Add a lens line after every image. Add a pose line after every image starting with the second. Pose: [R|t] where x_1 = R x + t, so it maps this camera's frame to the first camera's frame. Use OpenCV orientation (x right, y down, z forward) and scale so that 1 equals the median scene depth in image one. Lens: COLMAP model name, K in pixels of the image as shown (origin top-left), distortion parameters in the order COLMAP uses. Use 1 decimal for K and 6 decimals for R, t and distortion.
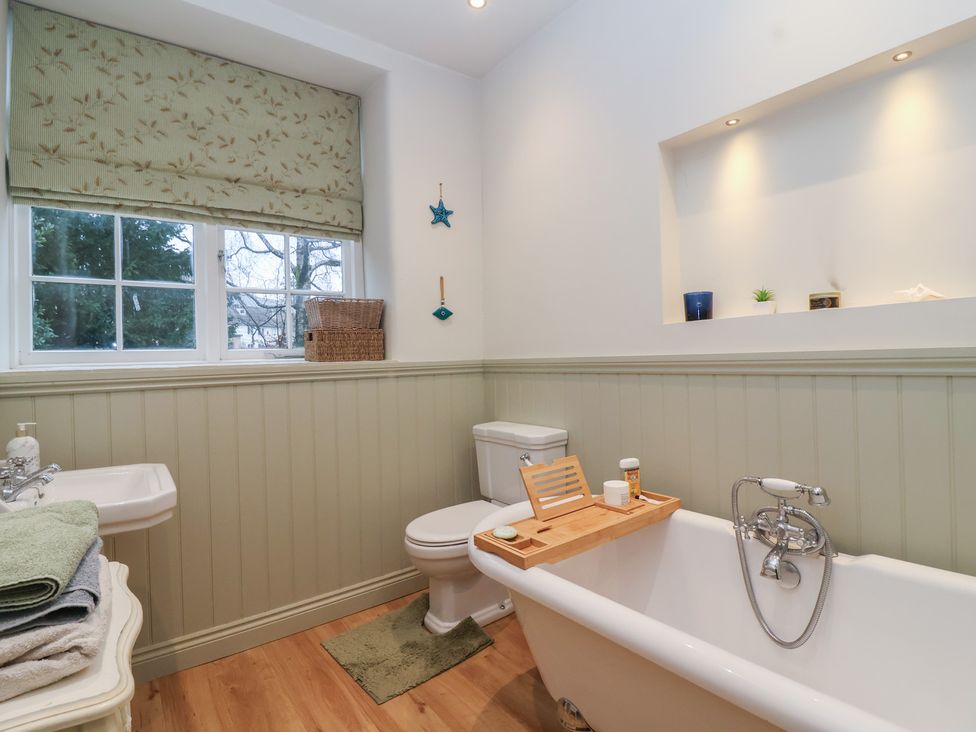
lens RADIAL K [[512.2, 0, 493.1], [0, 512.2, 356.7], [0, 0, 1]] dist [0.000466, -0.014915]
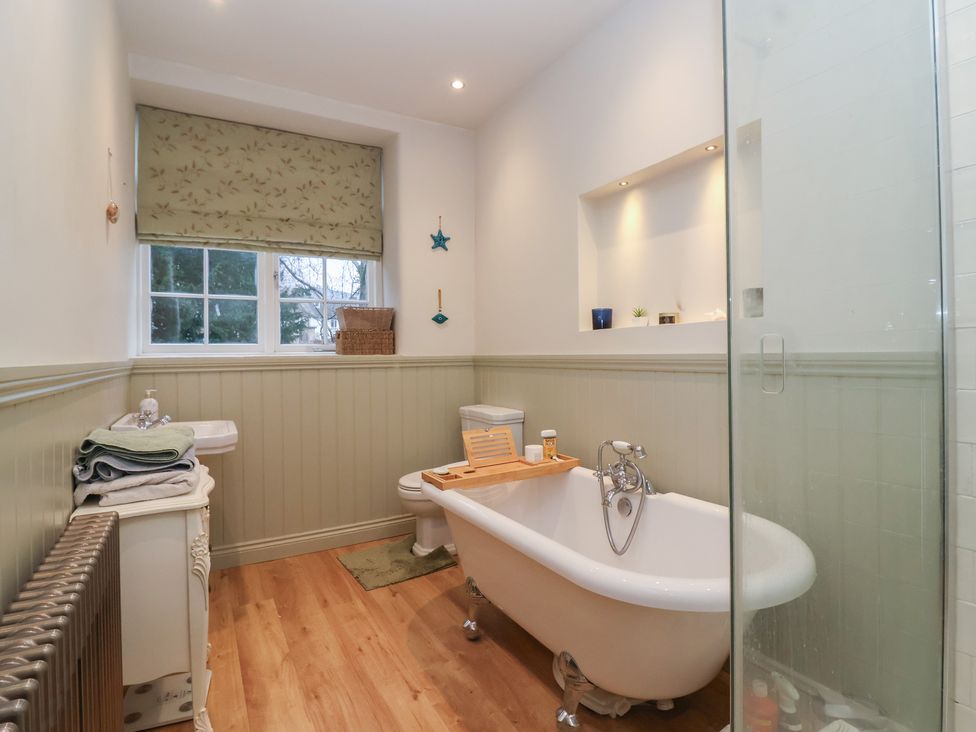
lens RADIAL K [[533.1, 0, 497.1], [0, 533.1, 357.1], [0, 0, 1]] dist [-0.001814, -0.016501]
pose [[0.991146, 0.018930, -0.131422, 0.276748], [-0.017545, 0.999778, 0.011686, -0.008454], [0.131614, -0.009277, 0.991258, -0.376466]]
